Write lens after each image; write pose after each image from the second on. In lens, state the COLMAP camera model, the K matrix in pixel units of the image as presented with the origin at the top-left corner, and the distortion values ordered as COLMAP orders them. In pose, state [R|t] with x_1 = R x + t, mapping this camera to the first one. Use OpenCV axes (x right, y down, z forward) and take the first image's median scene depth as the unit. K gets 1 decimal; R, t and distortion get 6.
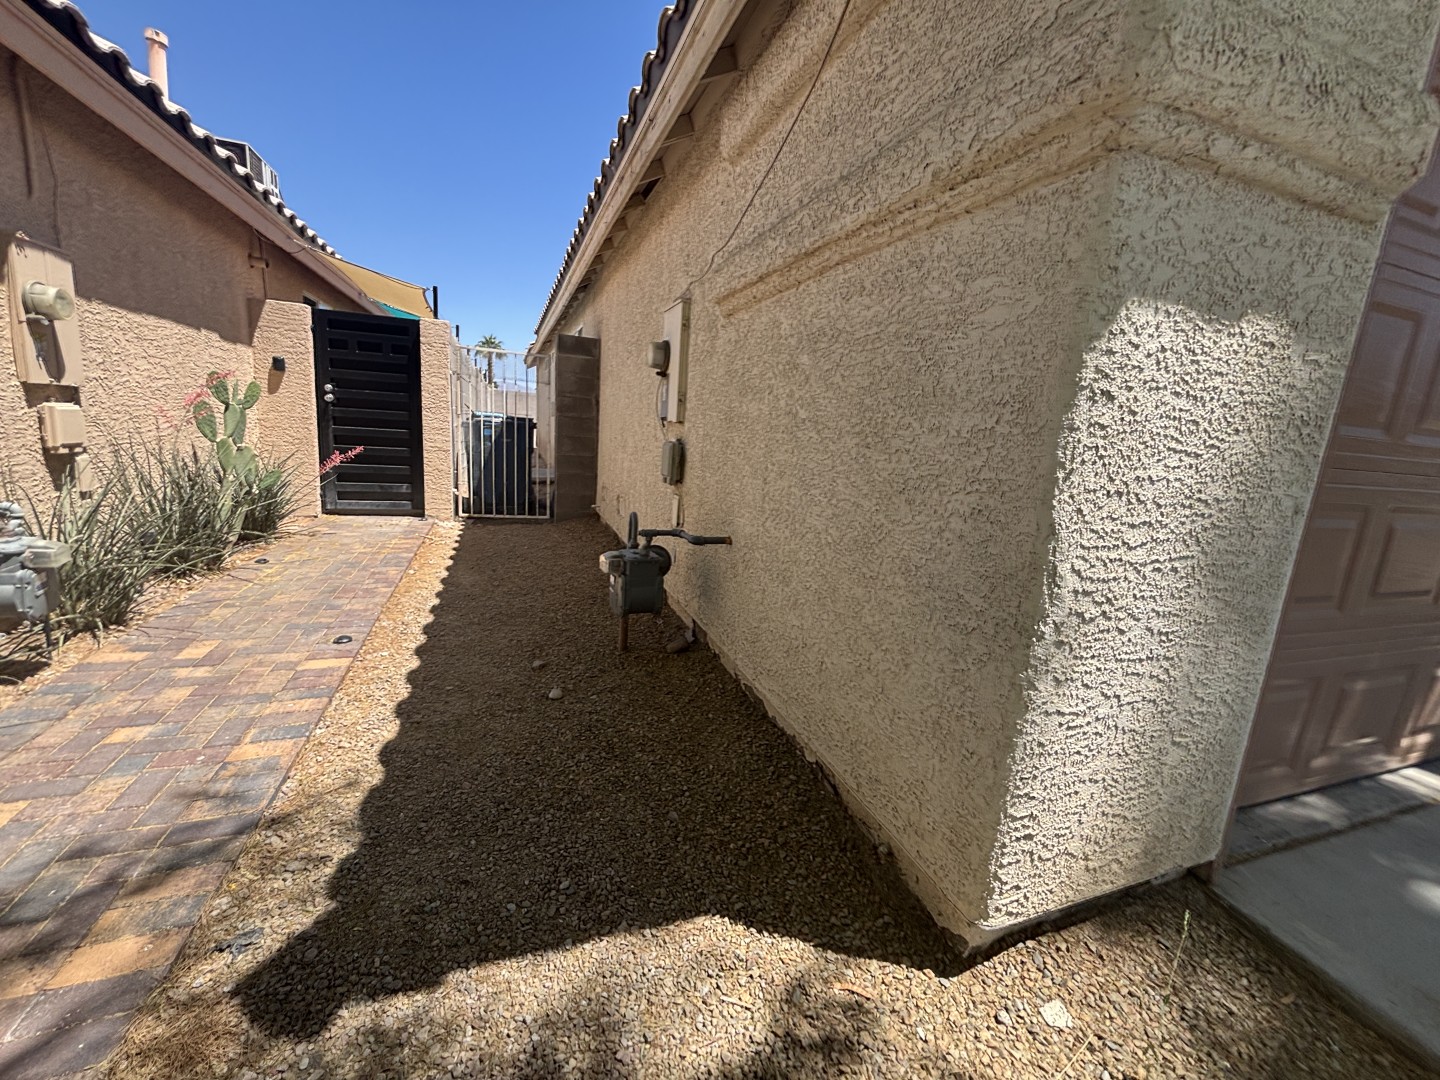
lens RADIAL K [[587.6, 0, 727.8], [0, 587.6, 542.4], [0, 0, 1]] dist [0.003894, -0.001125]
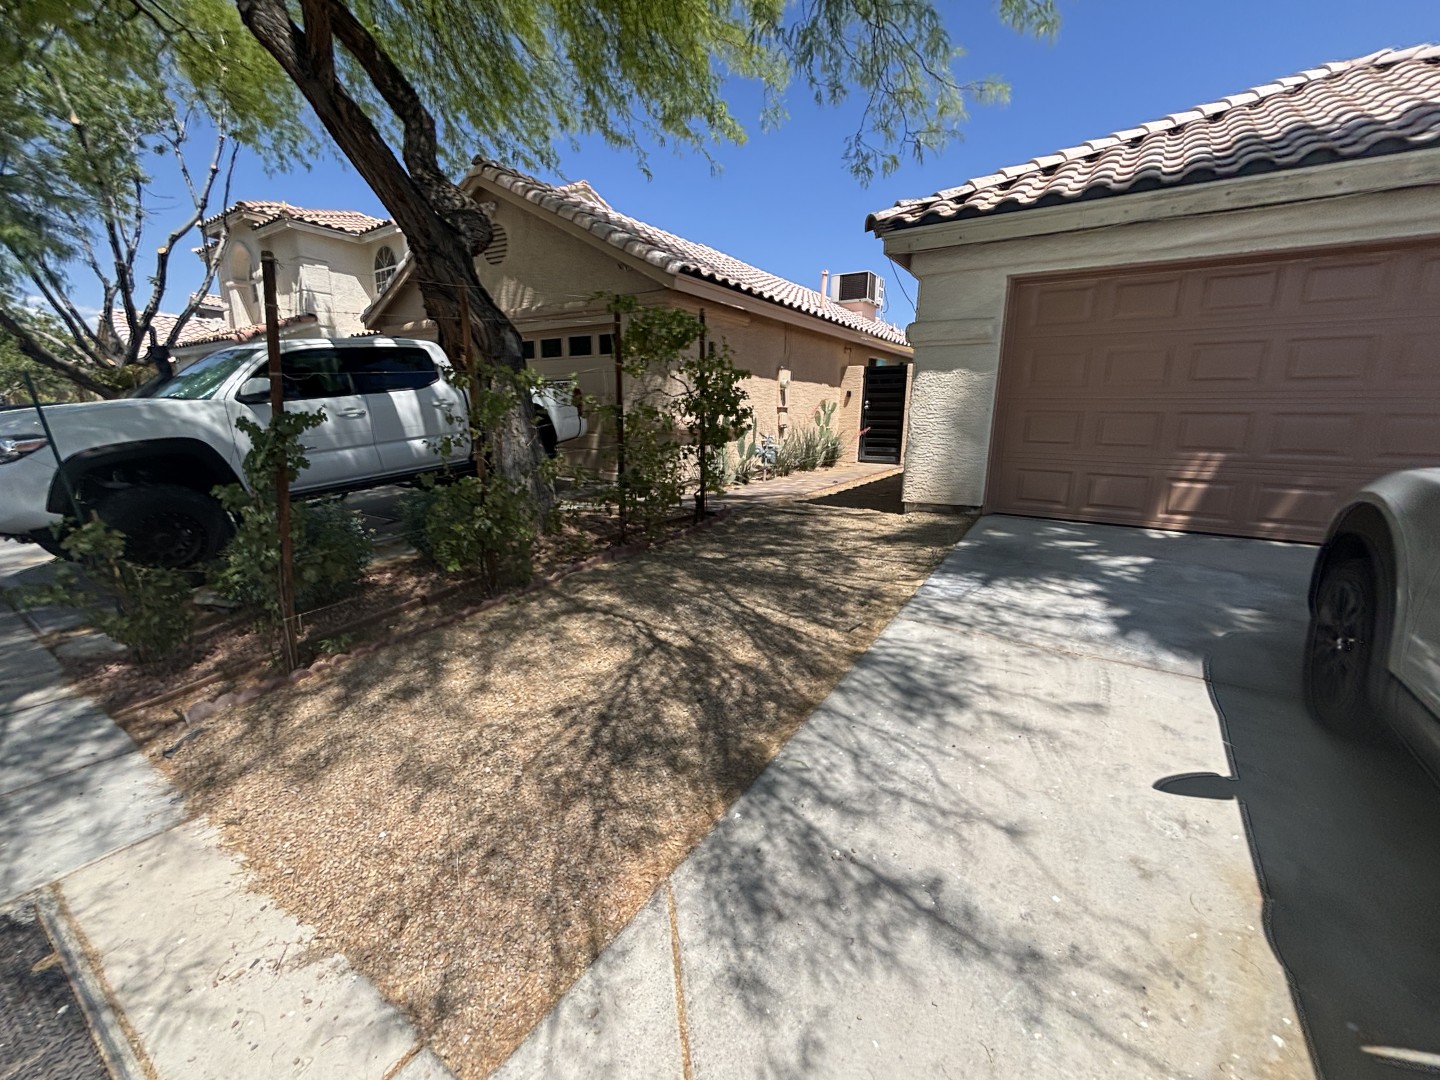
lens RADIAL K [[587.6, 0, 725.1], [0, 587.6, 545.8], [0, 0, 1]] dist [0.003894, -0.001125]
pose [[0.603085, 0.111601, -0.789831, 1.635128], [-0.120126, 0.991579, 0.048383, 0.459537], [0.788580, 0.065700, 0.611413, -1.471383]]
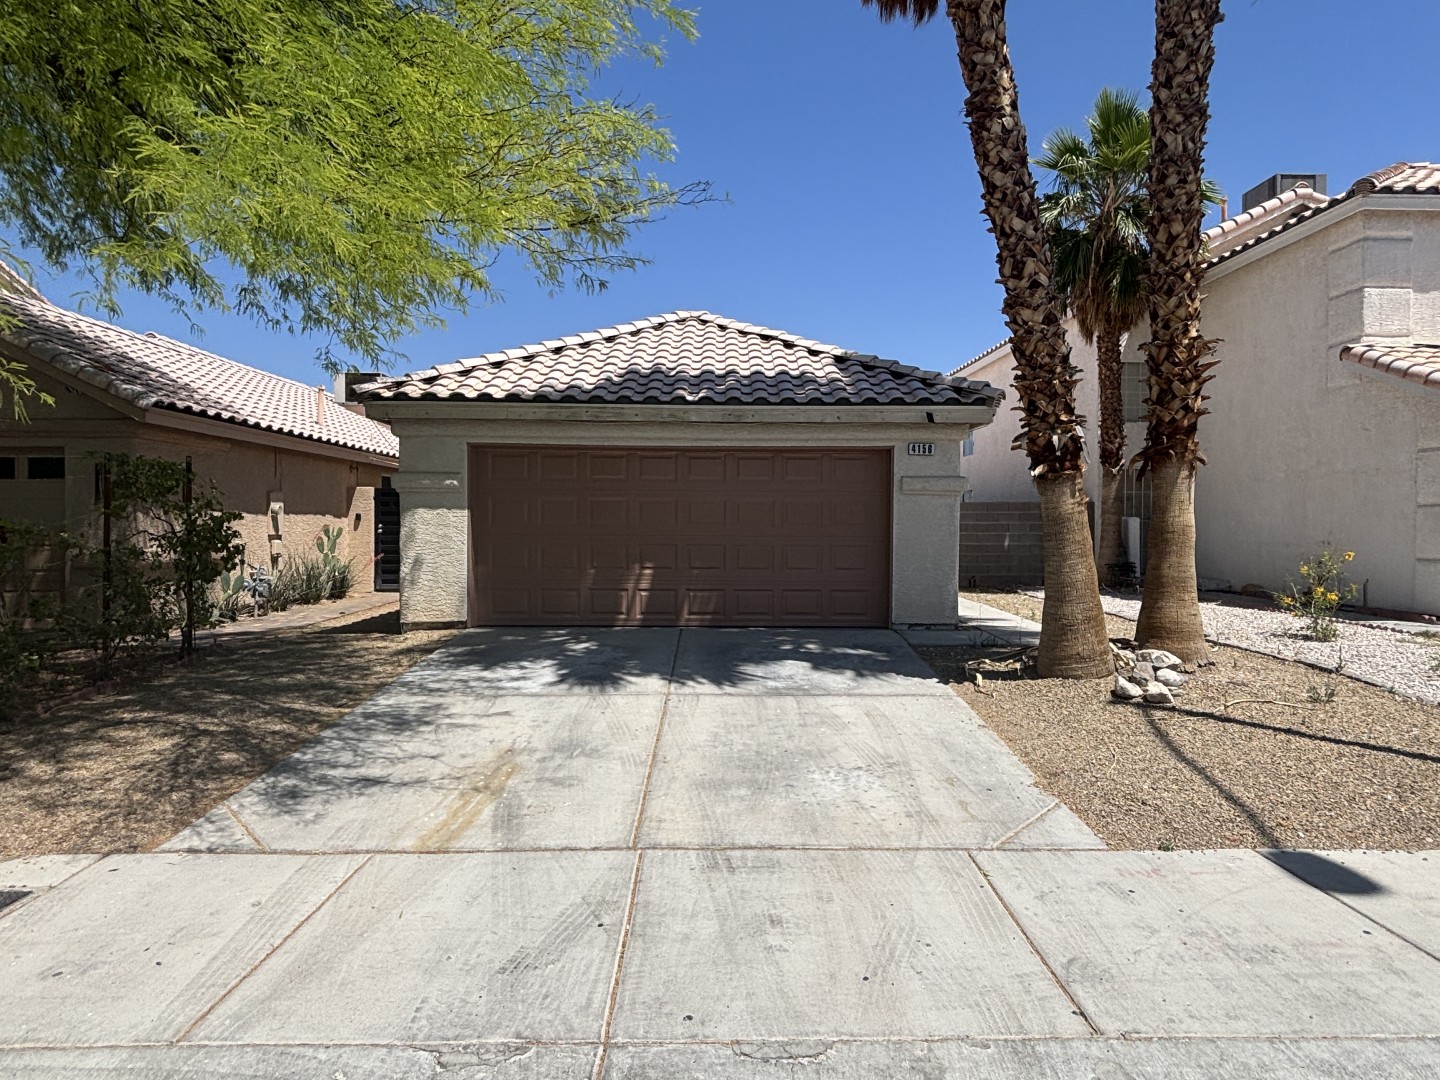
lens RADIAL K [[839.4, 0, 716.1], [0, 839.4, 536.9], [0, 0, 1]] dist [-0.000470, -0.002190]
pose [[0.939727, -0.063752, -0.335928, 2.777667], [-0.001615, 0.981626, -0.190810, 0.643354], [0.341921, 0.179852, 0.922358, -2.514251]]
